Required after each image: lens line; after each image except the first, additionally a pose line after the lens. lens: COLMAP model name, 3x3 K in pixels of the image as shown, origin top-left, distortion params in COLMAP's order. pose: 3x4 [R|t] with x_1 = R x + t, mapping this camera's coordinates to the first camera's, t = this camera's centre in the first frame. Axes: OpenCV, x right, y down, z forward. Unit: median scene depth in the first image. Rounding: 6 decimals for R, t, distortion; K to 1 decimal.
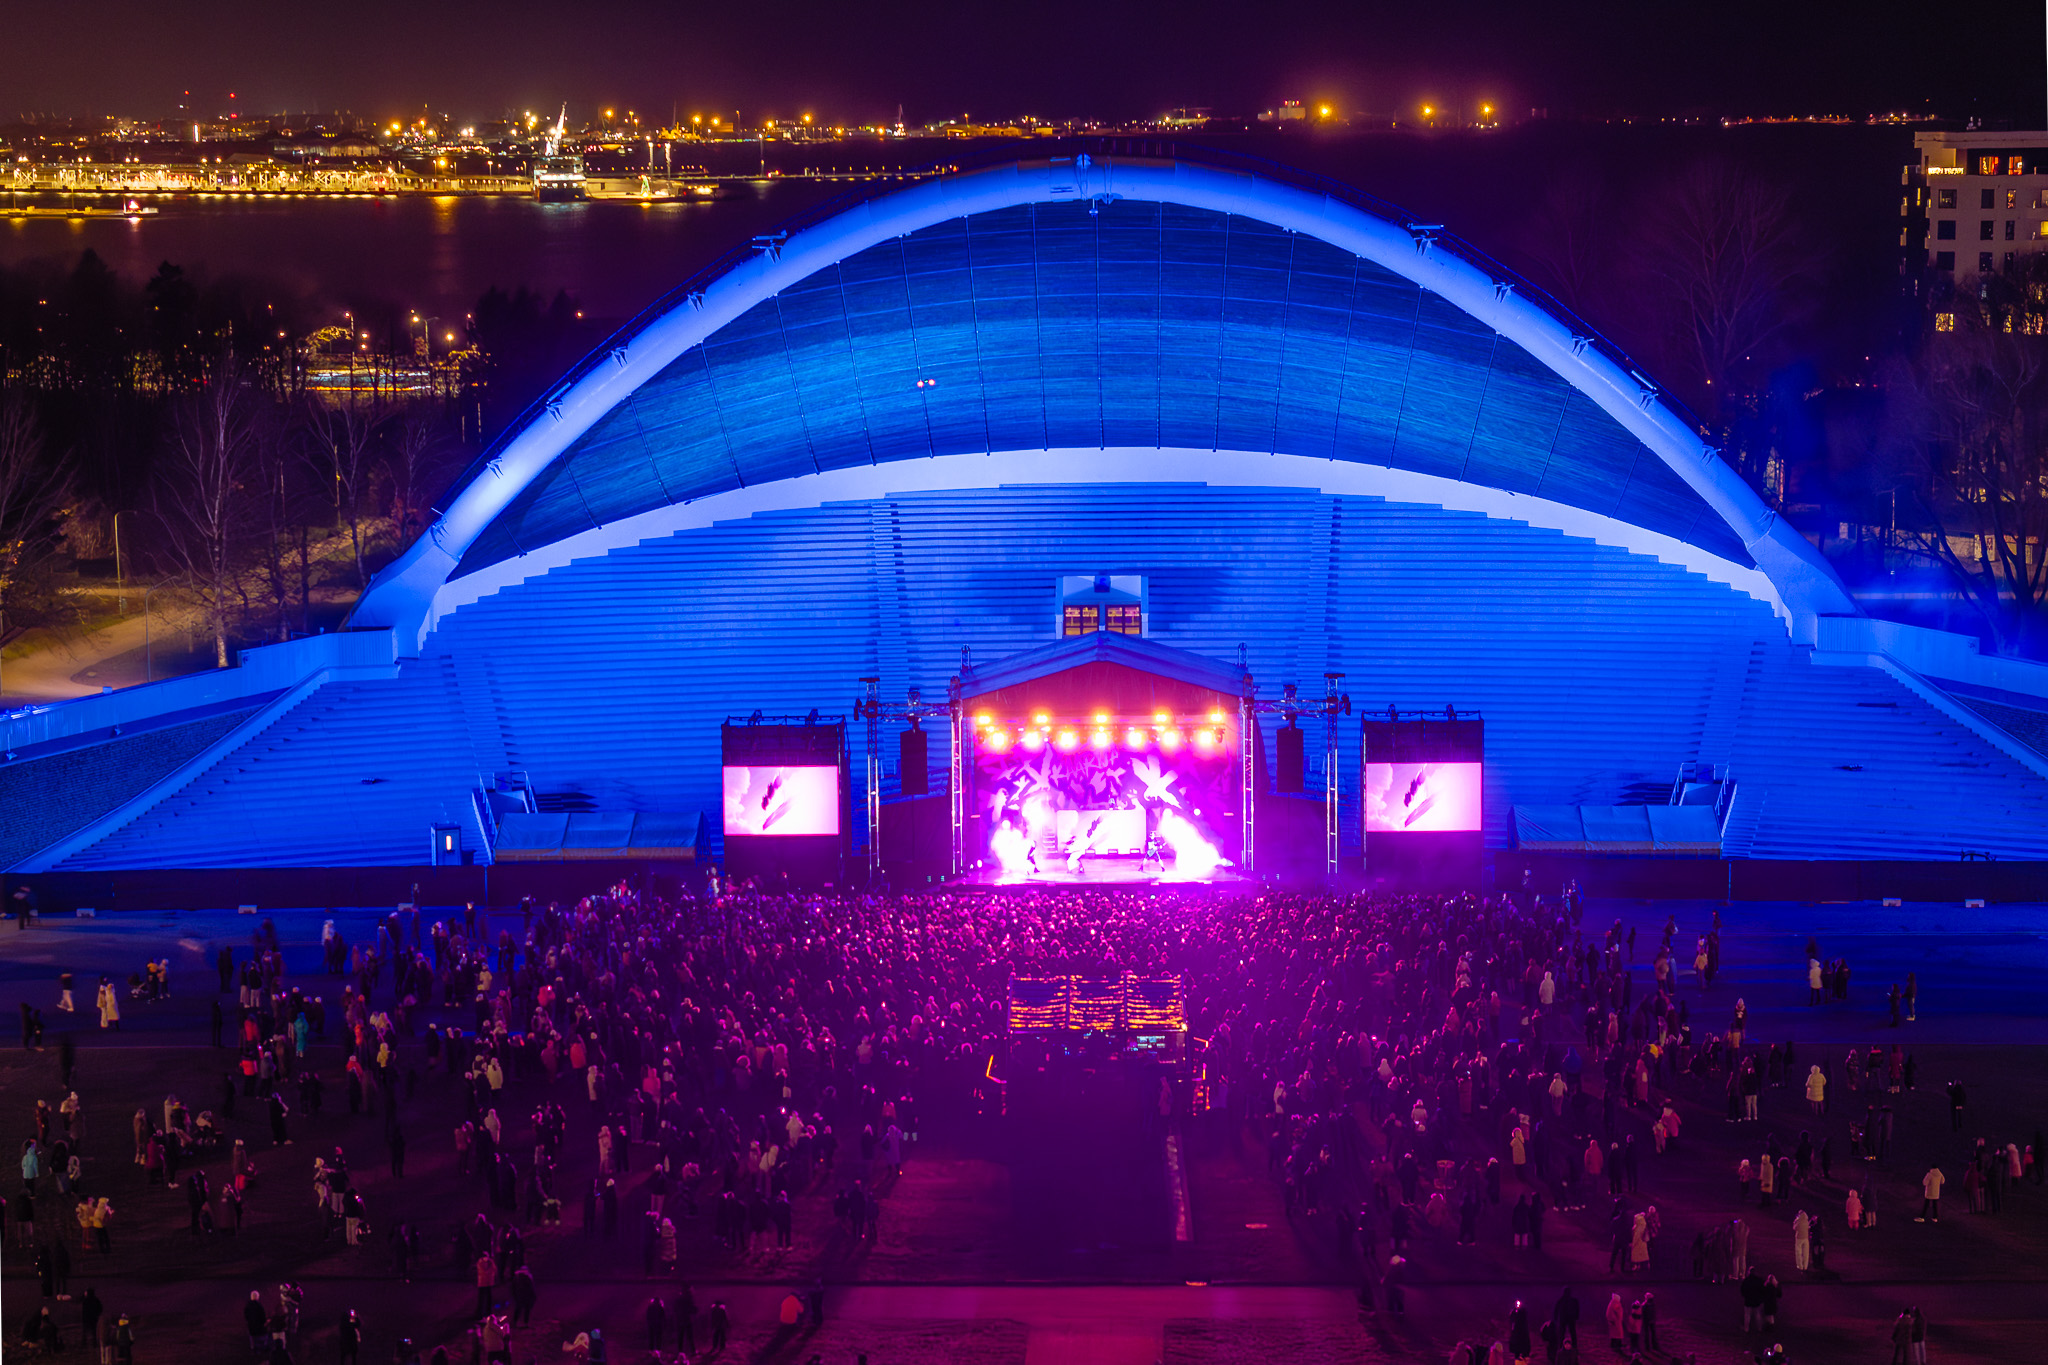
lens RADIAL K [[4048.4, 0, 1025.5], [0, 4048.4, 684.8], [0, 0, 1]] dist [0.154515, 0.000000]
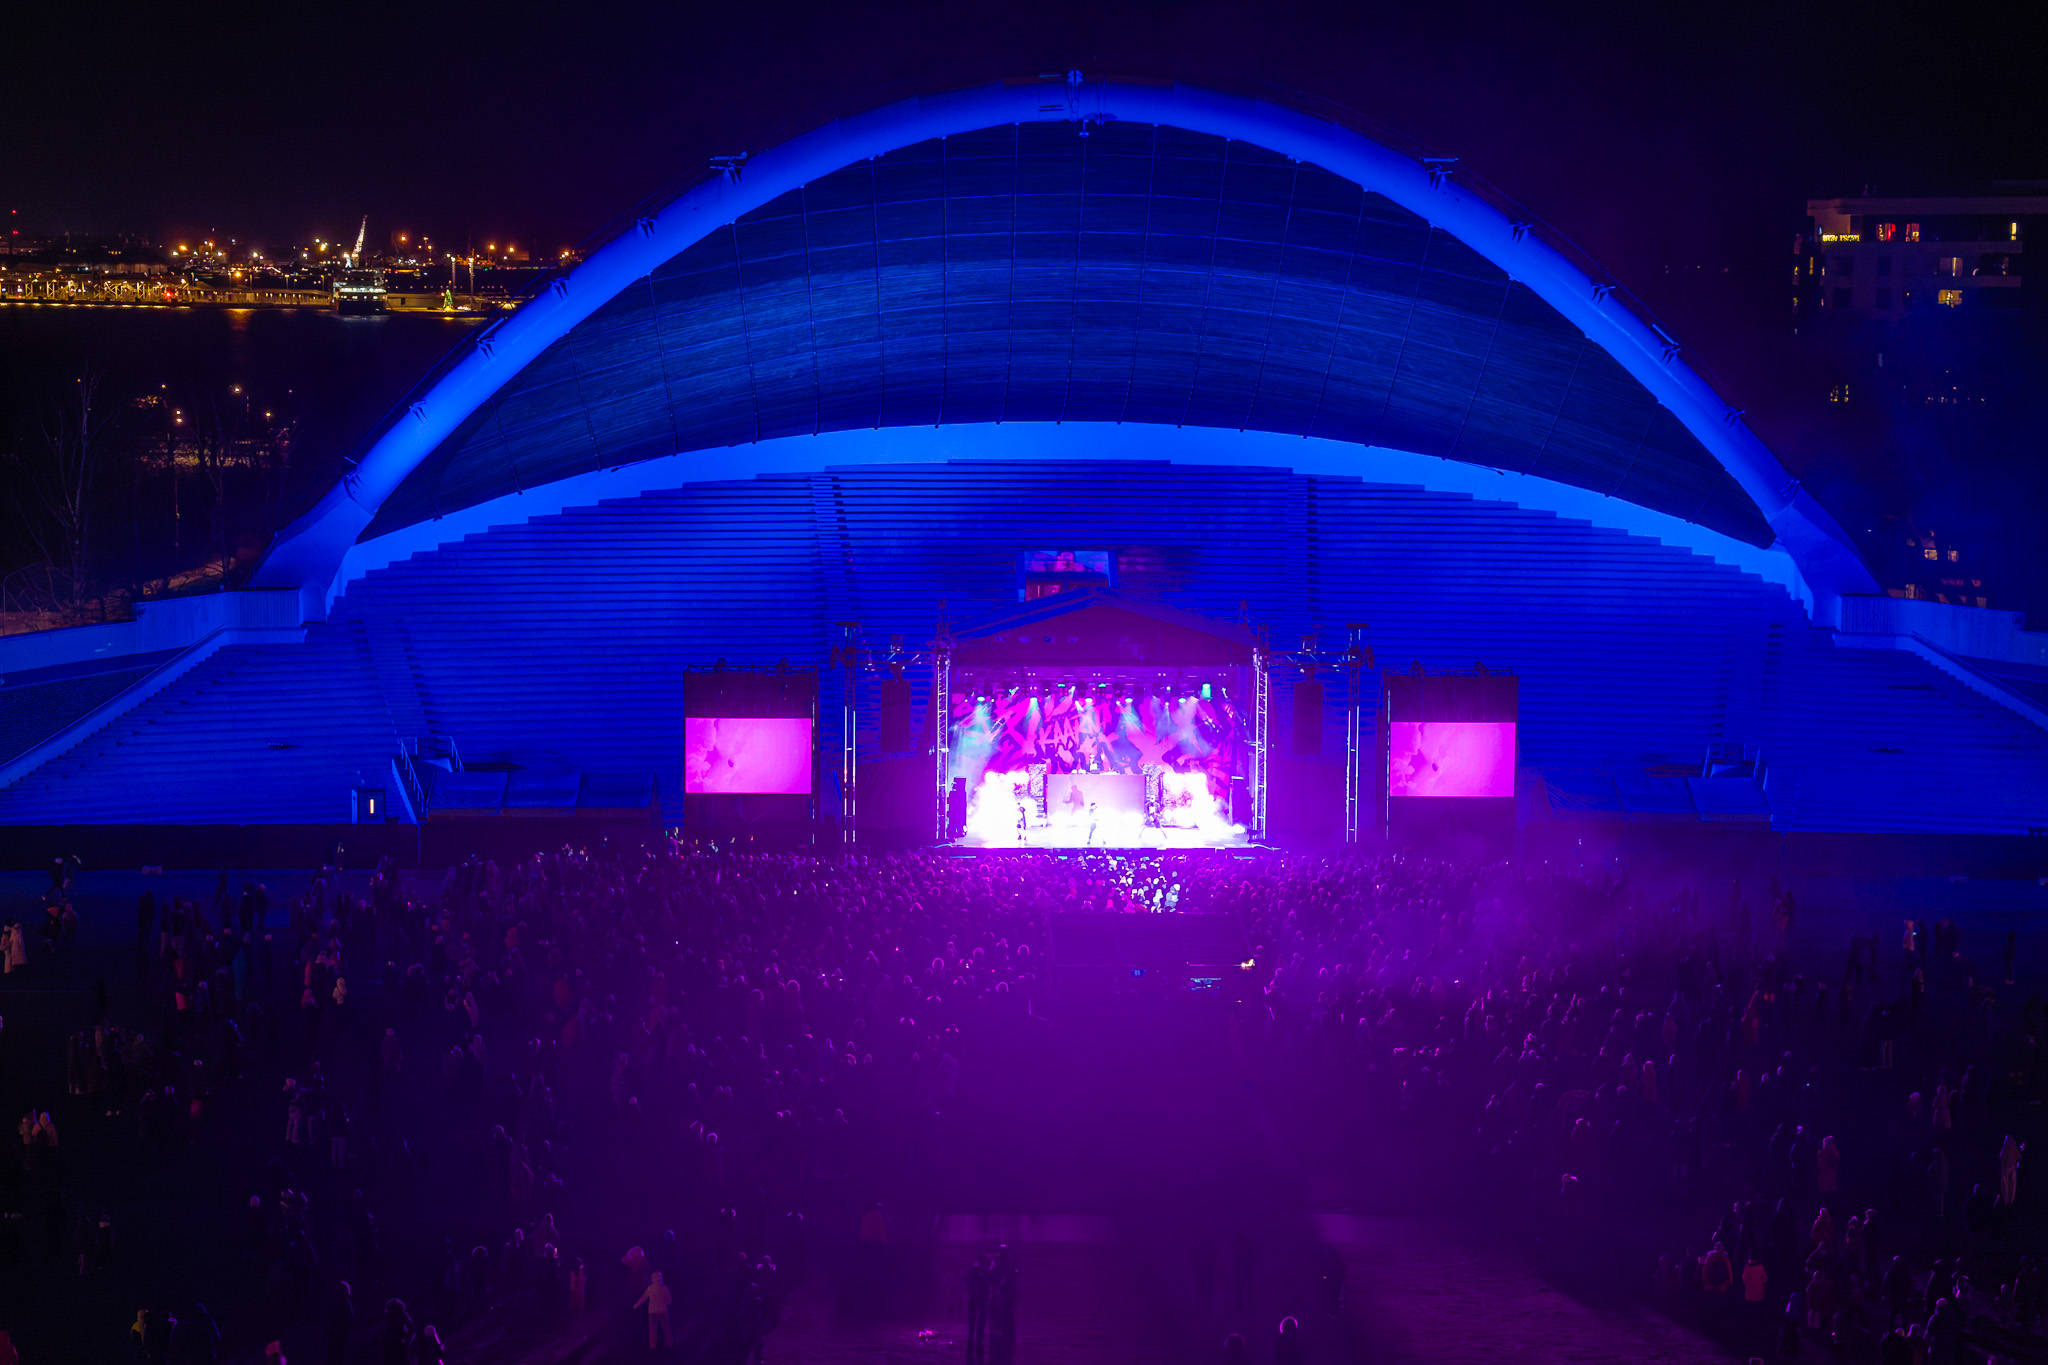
lens RADIAL K [[4048.4, 0, 1008.1], [0, 4048.4, 681.0], [0, 0, 1]] dist [0.154515, 0.000000]
pose [[0.998499, 0.012739, 0.053272, -0.044730], [-0.010478, 0.999041, -0.042507, 0.043773], [-0.053763, 0.041885, 0.997675, 0.079653]]
